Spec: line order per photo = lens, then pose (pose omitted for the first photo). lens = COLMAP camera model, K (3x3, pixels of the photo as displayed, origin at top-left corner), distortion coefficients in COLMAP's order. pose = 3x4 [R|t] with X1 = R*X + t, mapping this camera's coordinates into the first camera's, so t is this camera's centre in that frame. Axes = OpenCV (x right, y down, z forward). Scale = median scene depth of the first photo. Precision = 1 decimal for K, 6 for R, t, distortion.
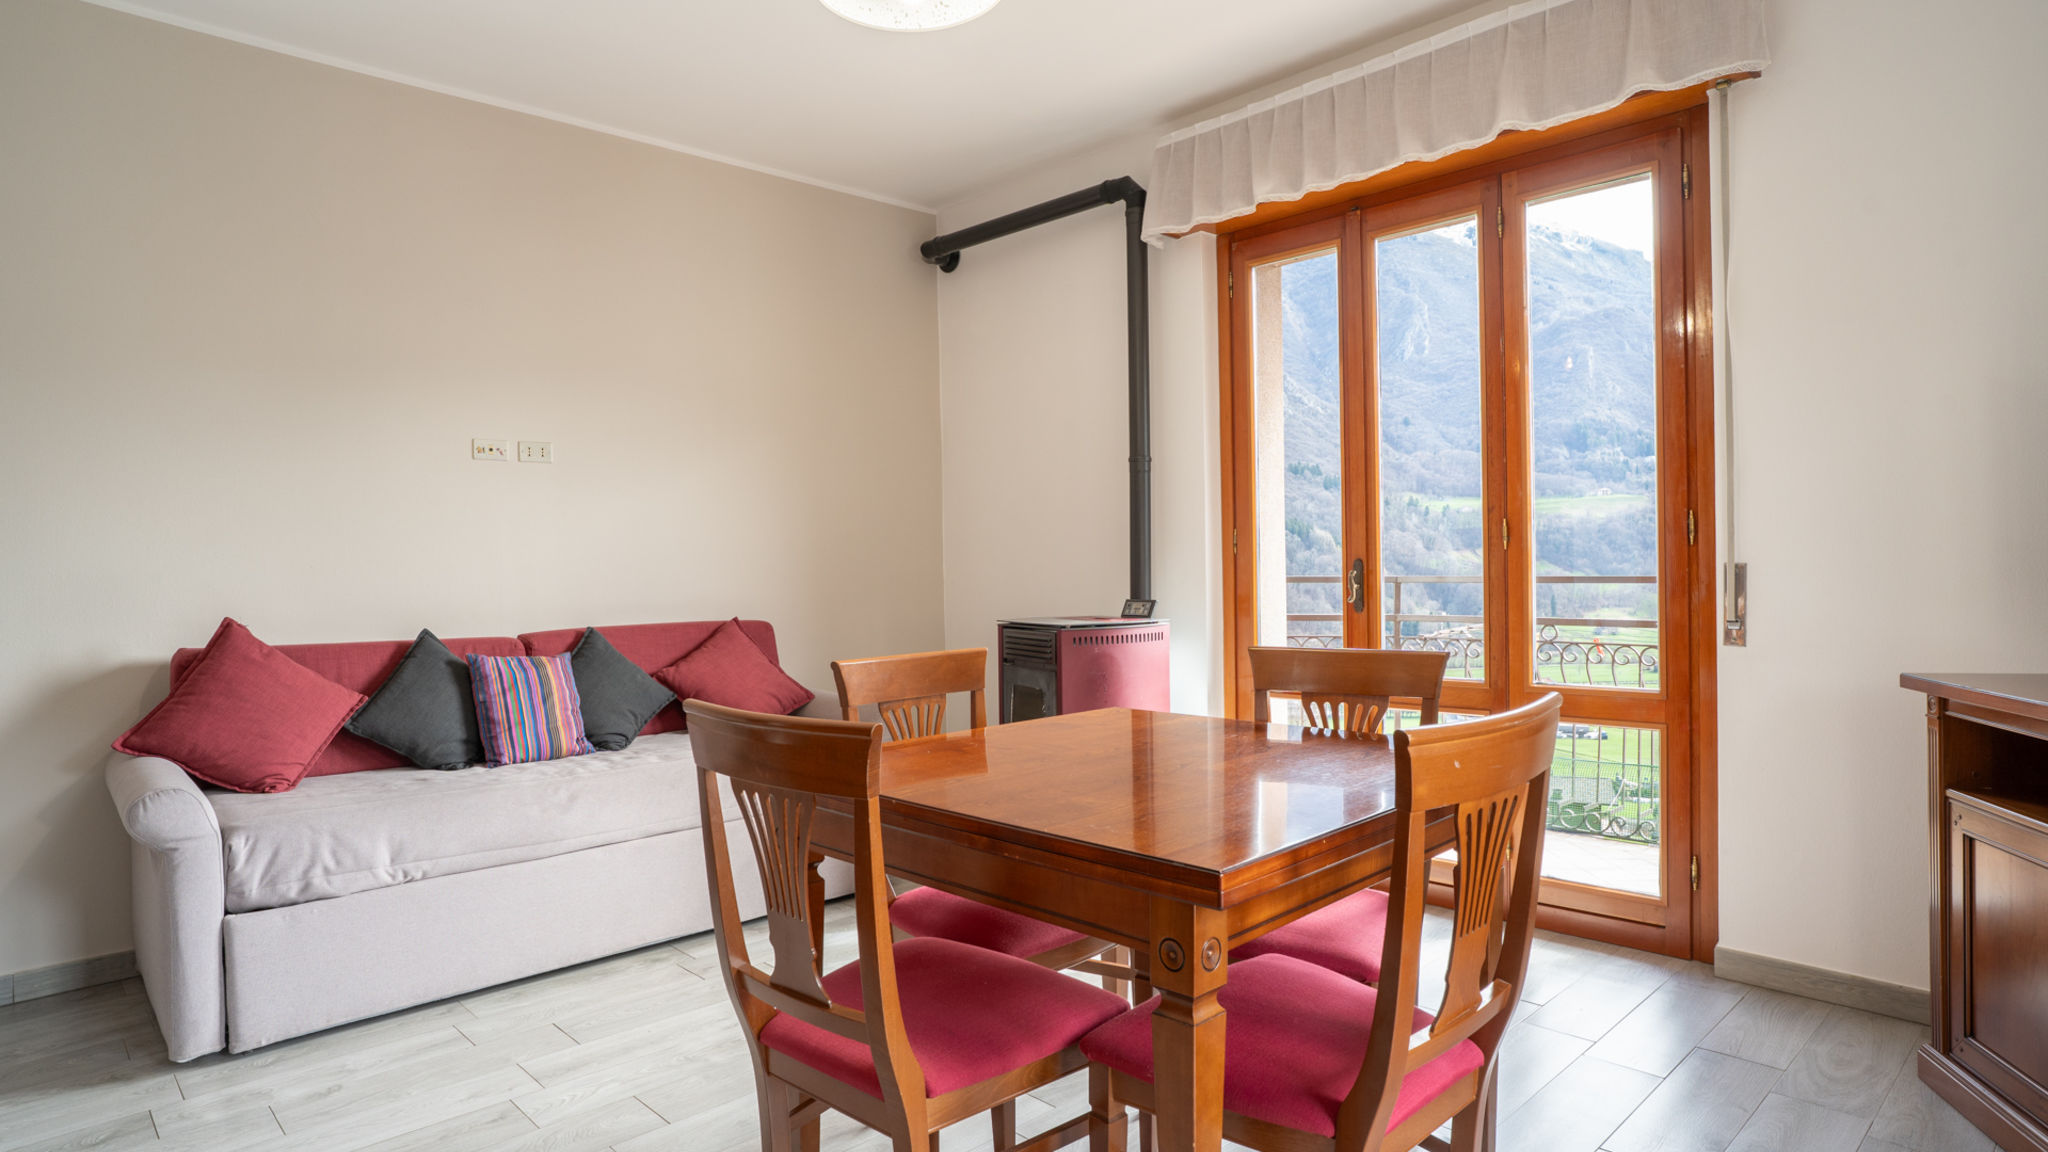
lens RADIAL K [[1142.7, 0, 1022.9], [0, 1142.7, 578.2], [0, 0, 1]] dist [-0.041781, 0.033078]
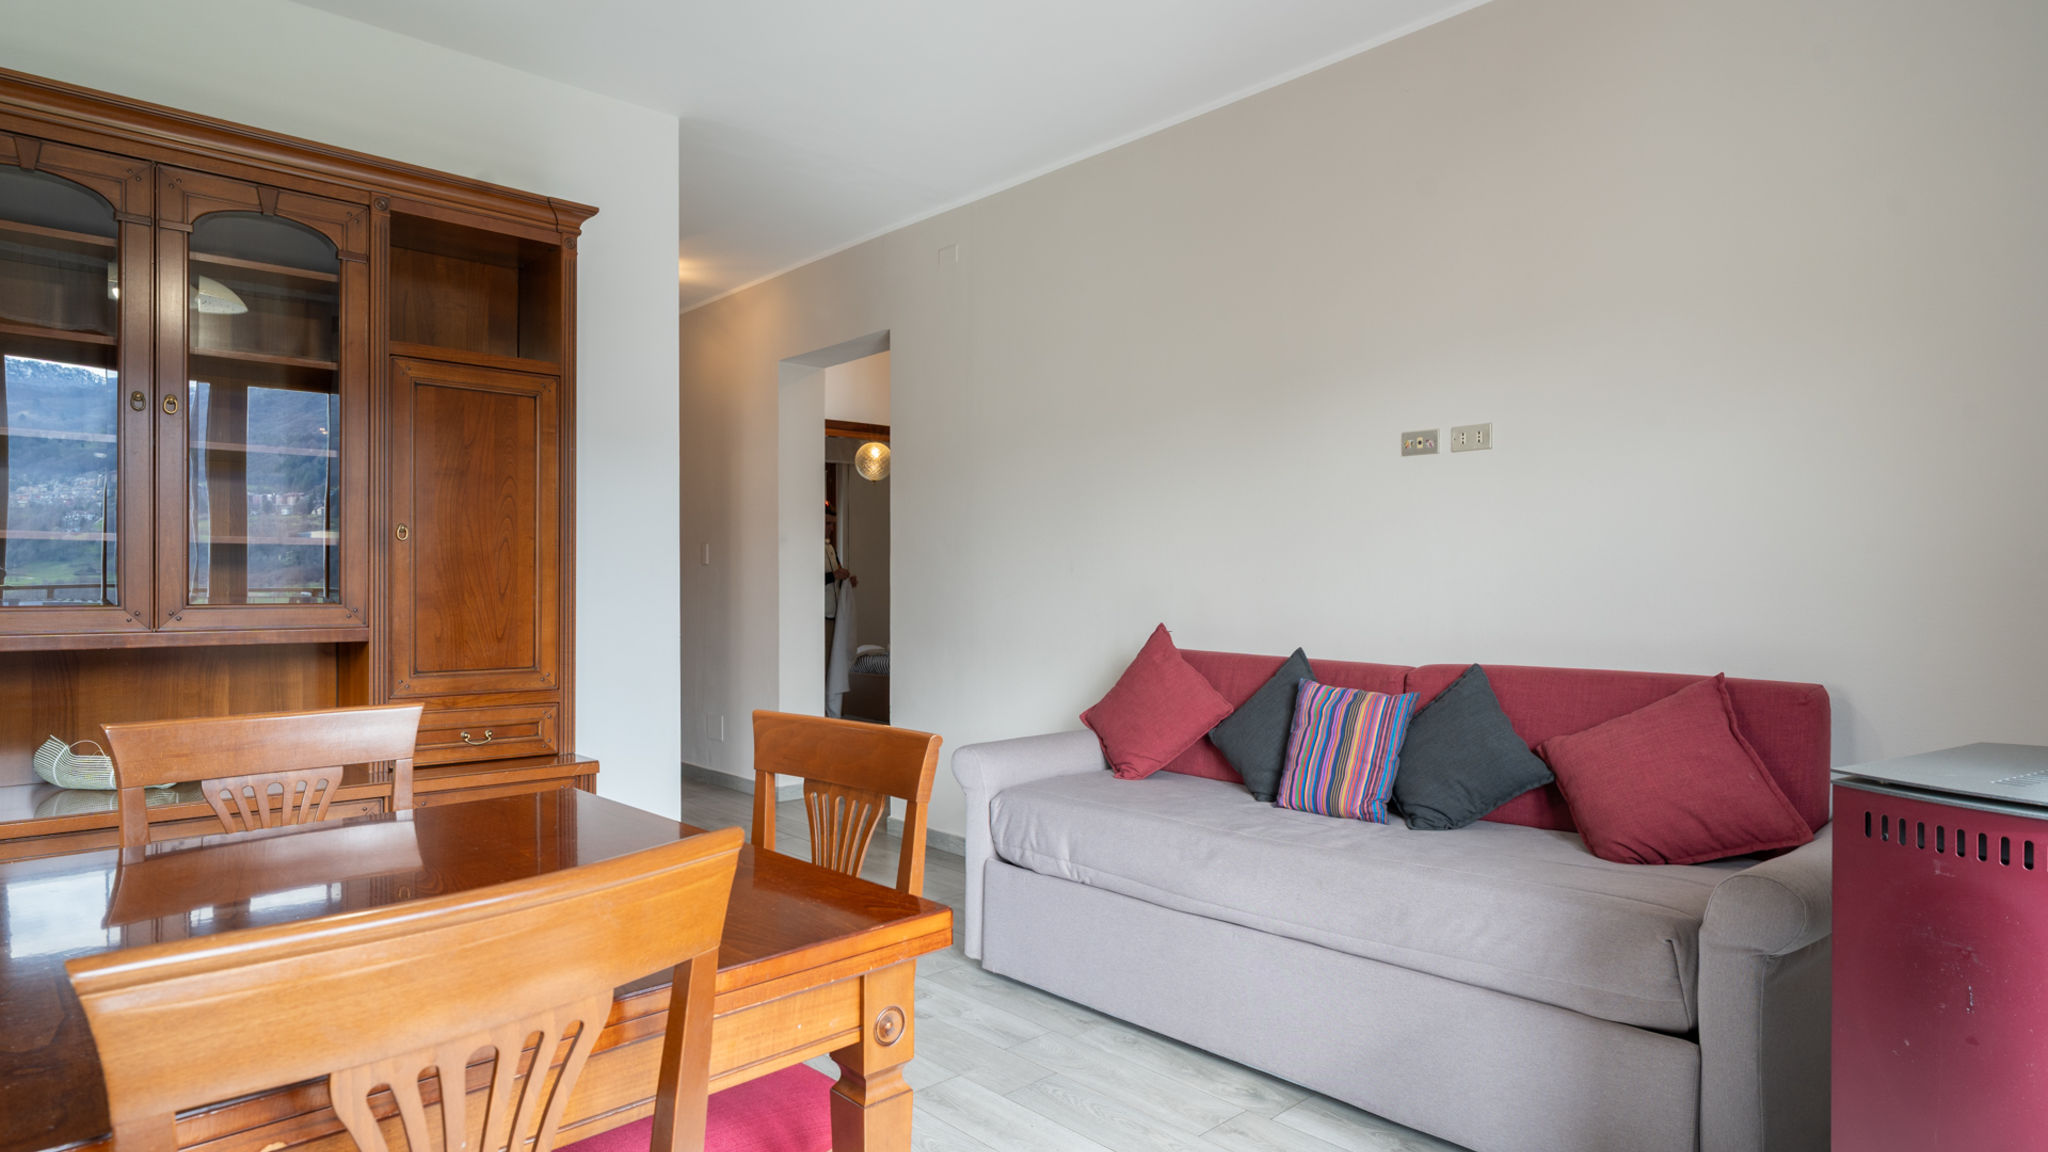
lens RADIAL K [[1142.7, 0, 1030.9], [0, 1142.7, 585.2], [0, 0, 1]] dist [-0.041781, 0.033078]
pose [[-0.009472, 0.018955, -0.999775, 0.440390], [-0.017385, 0.999666, 0.019118, -0.021077], [0.999804, 0.017562, -0.009139, 0.847941]]
